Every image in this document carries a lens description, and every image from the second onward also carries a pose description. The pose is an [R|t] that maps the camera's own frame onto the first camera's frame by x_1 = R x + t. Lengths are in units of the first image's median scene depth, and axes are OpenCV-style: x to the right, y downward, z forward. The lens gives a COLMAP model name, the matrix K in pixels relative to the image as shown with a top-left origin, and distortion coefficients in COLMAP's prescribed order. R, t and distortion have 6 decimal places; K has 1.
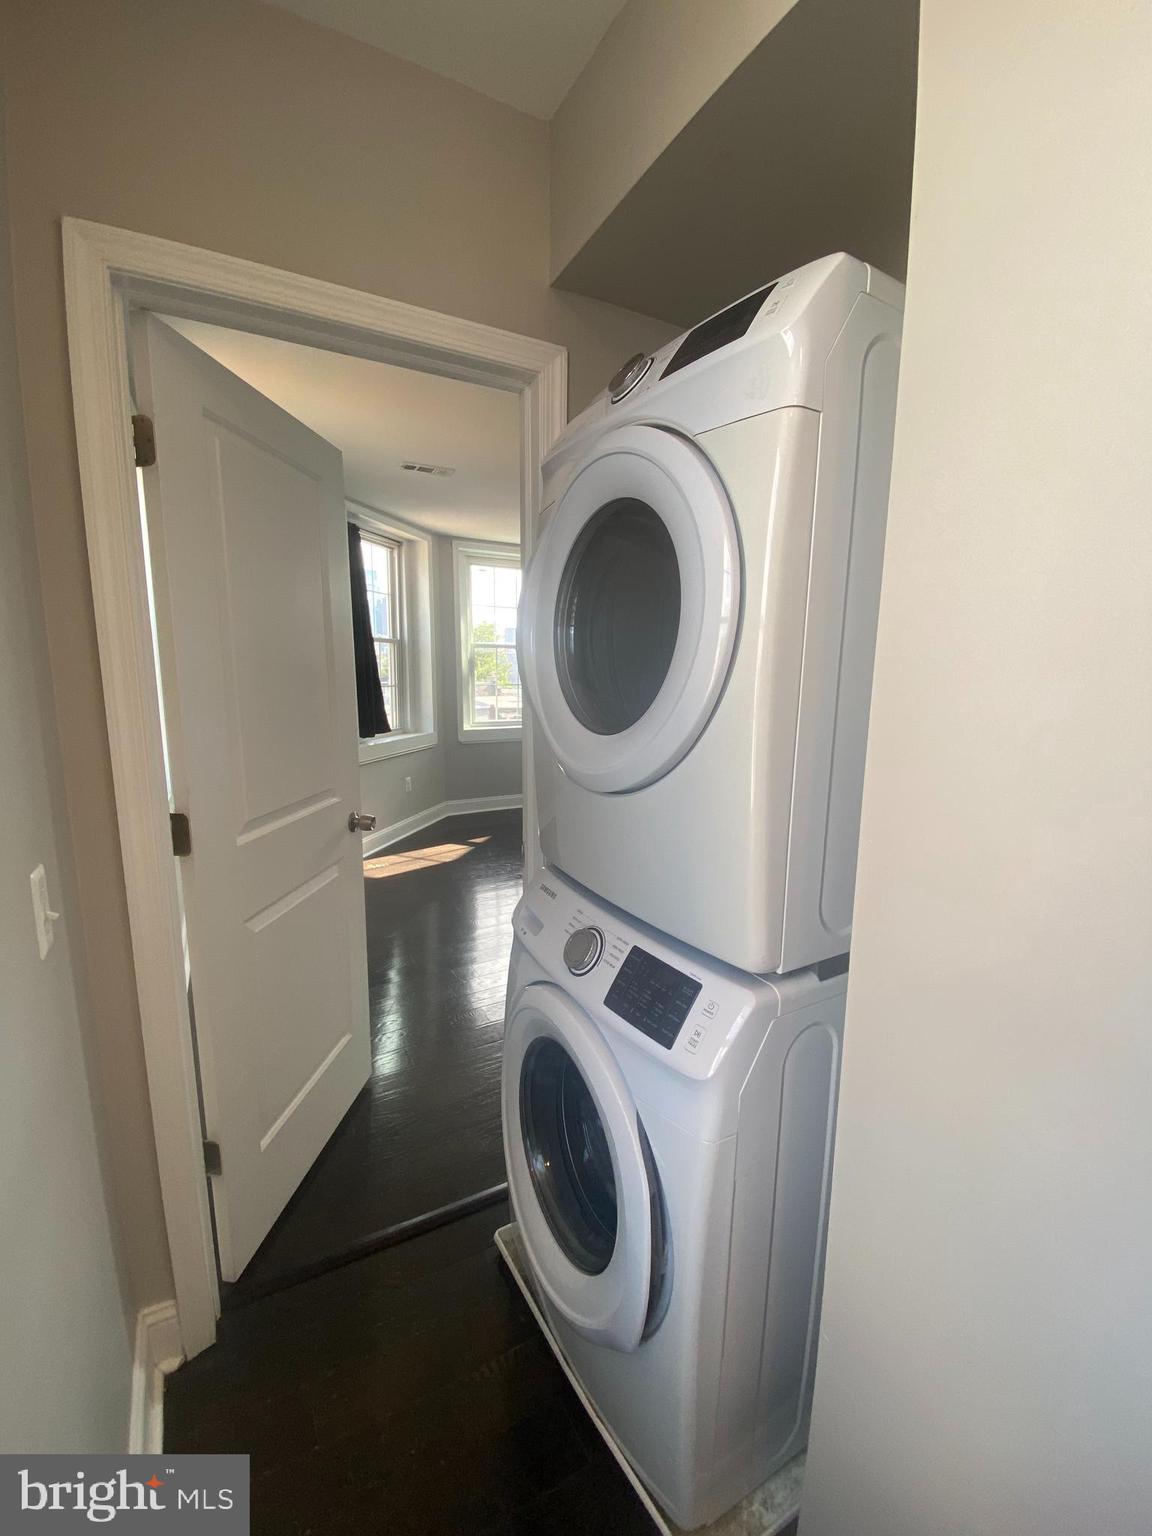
lens RADIAL K [[629.5, 0, 581.6], [0, 629.5, 762.3], [0, 0, 1]] dist [0.020363, -0.022924]
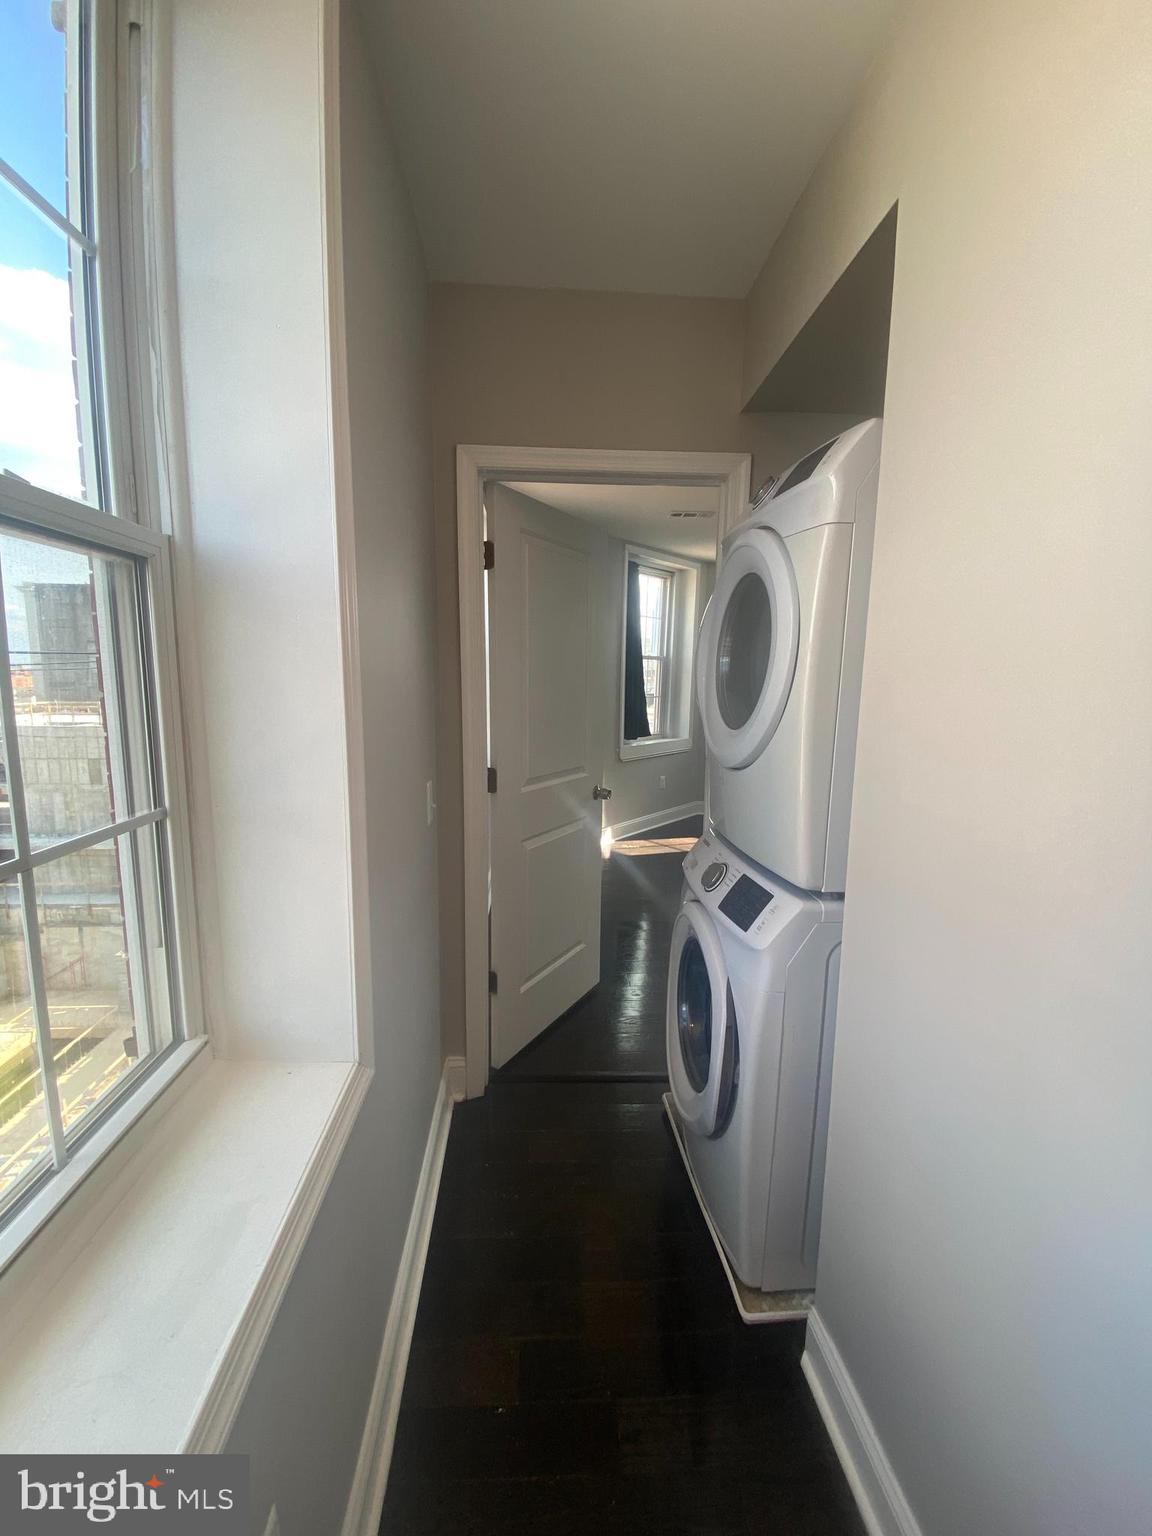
lens RADIAL K [[610.9, 0, 571.9], [0, 610.9, 769.6], [0, 0, 1]] dist [0.020038, -0.000042]
pose [[0.899447, 0.072273, -0.431013, 0.110586], [-0.074406, 0.997157, 0.011932, 0.021118], [0.430649, 0.021338, 0.902267, -0.161195]]
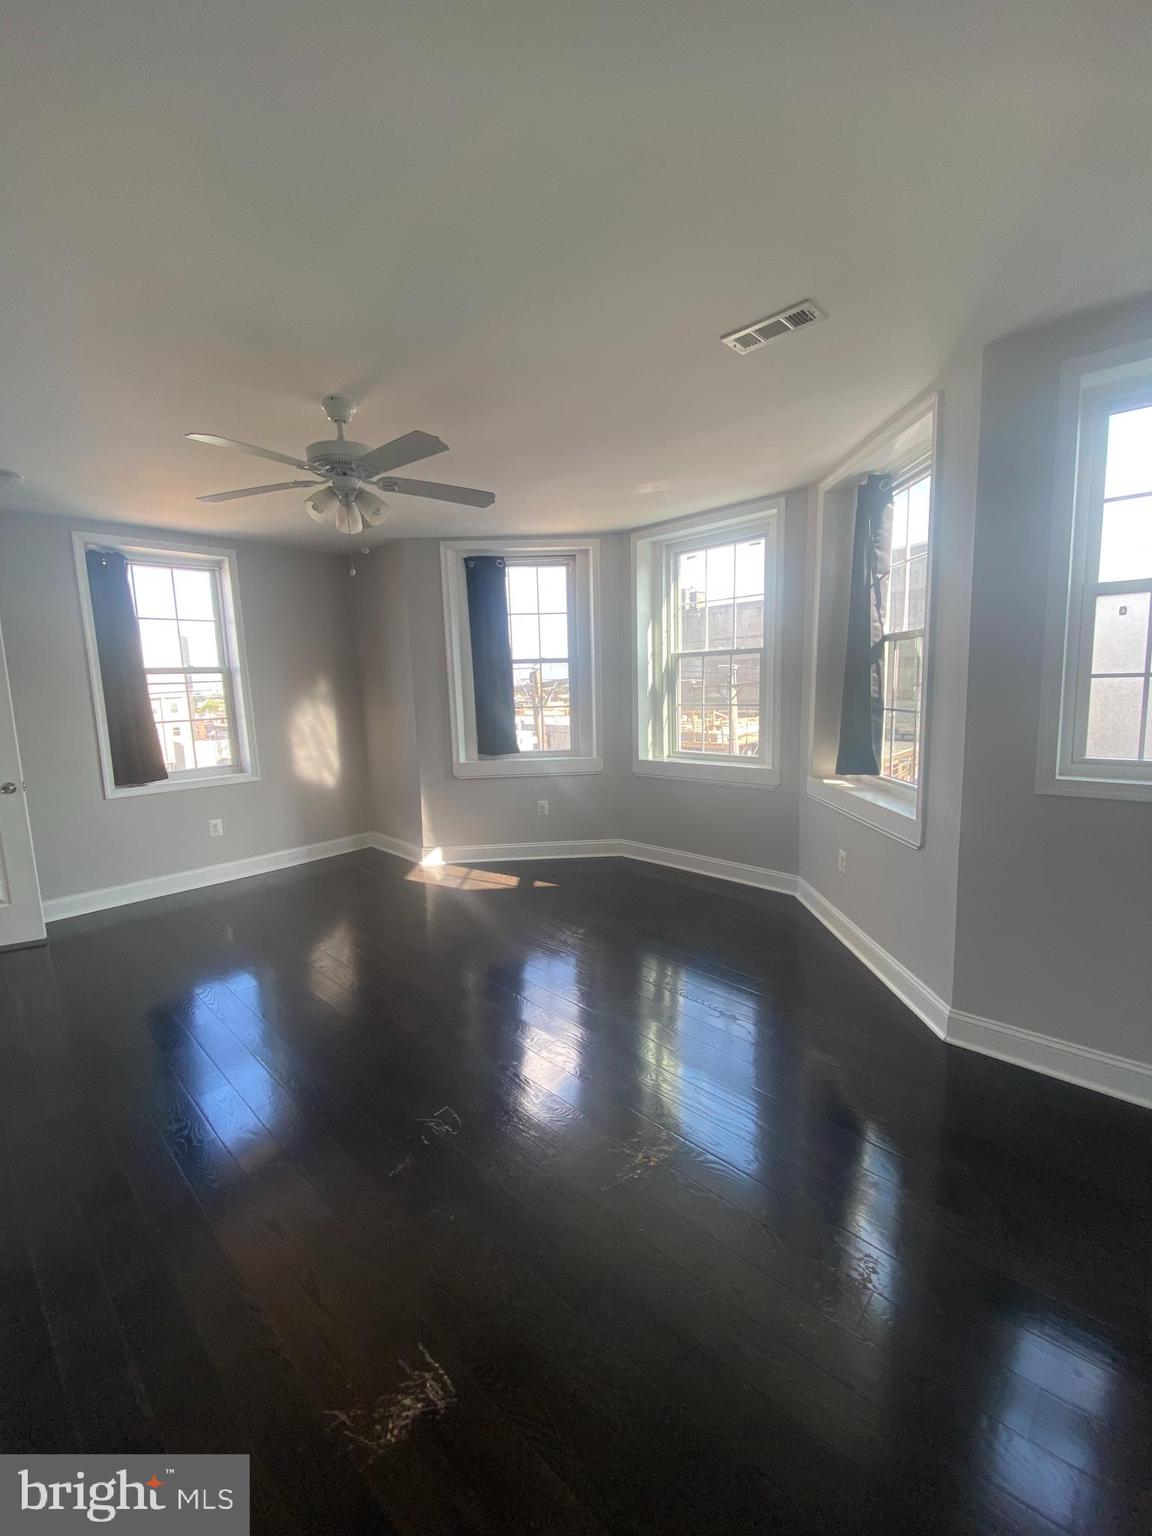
lens RADIAL K [[610.9, 0, 571.9], [0, 610.9, 769.6], [0, 0, 1]] dist [0.020038, -0.000042]
pose [[0.288921, 0.117824, -0.950075, 1.209598], [-0.112160, 0.989729, 0.088633, -0.216092], [0.950760, 0.080953, 0.299169, 1.473175]]
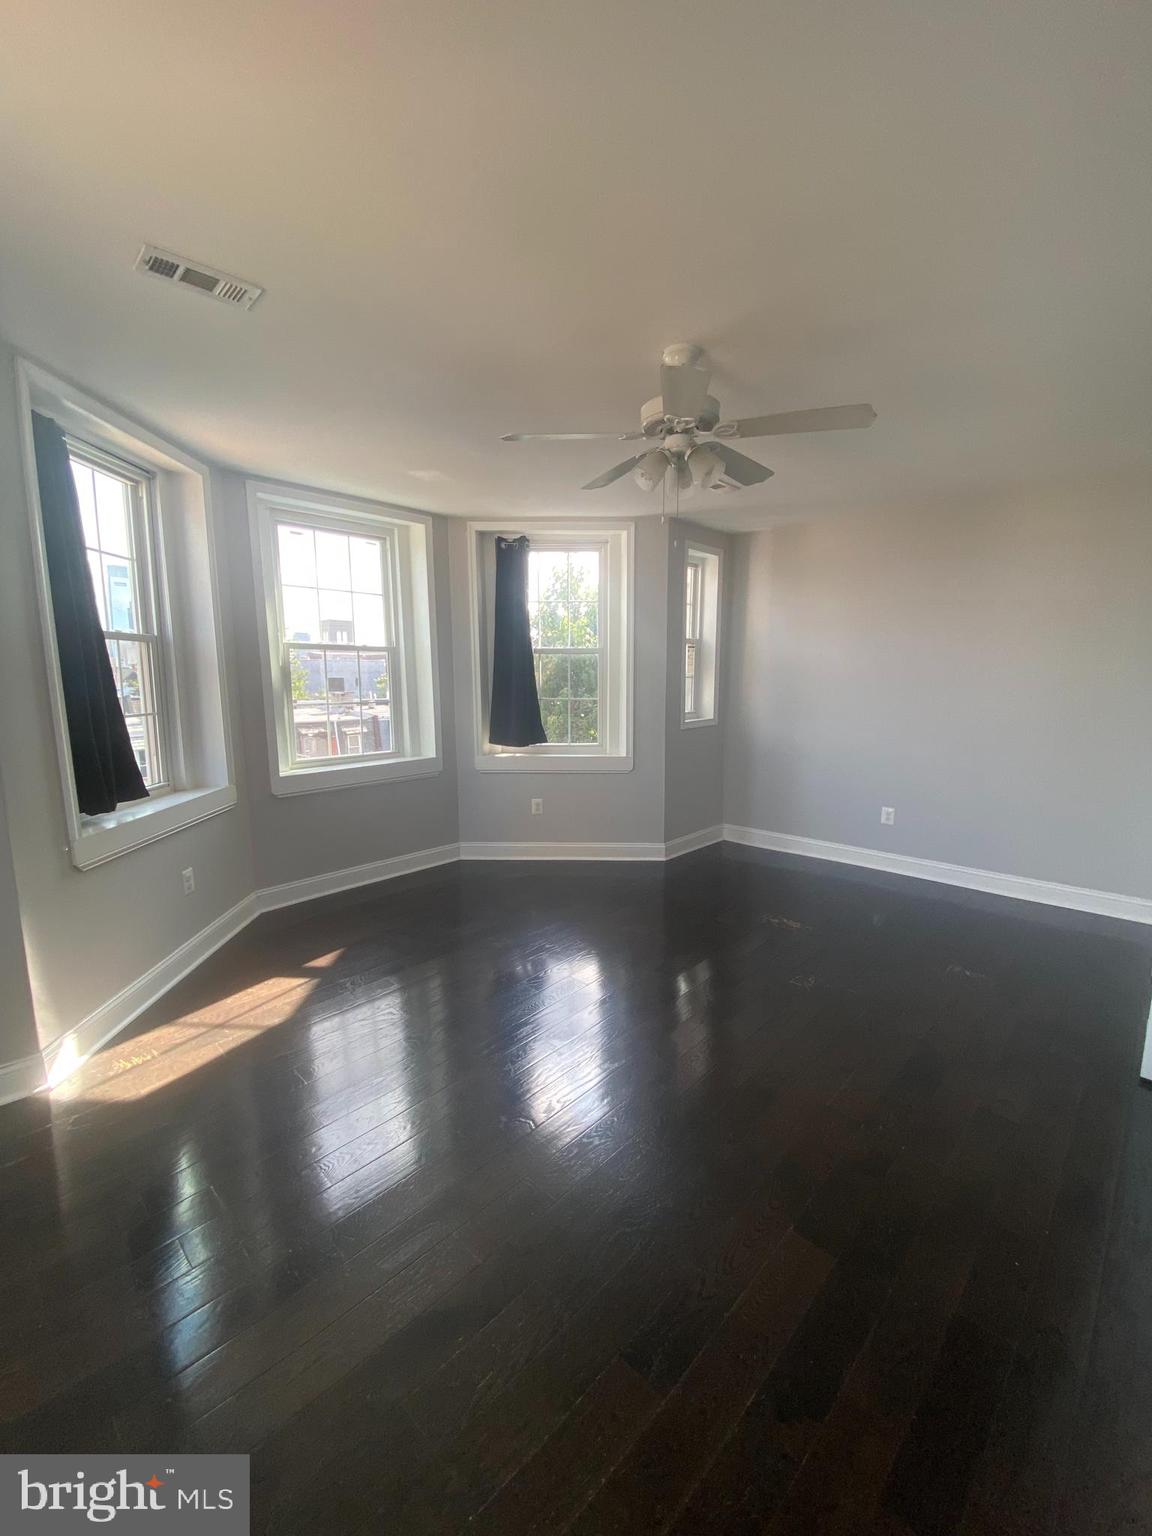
lens RADIAL K [[629.5, 0, 581.6], [0, 629.5, 762.3], [0, 0, 1]] dist [0.020363, -0.022924]
pose [[0.955289, -0.051161, 0.291214, -0.174235], [0.050677, 0.998673, 0.009210, -0.121871], [-0.291299, 0.005960, 0.956614, 0.630707]]
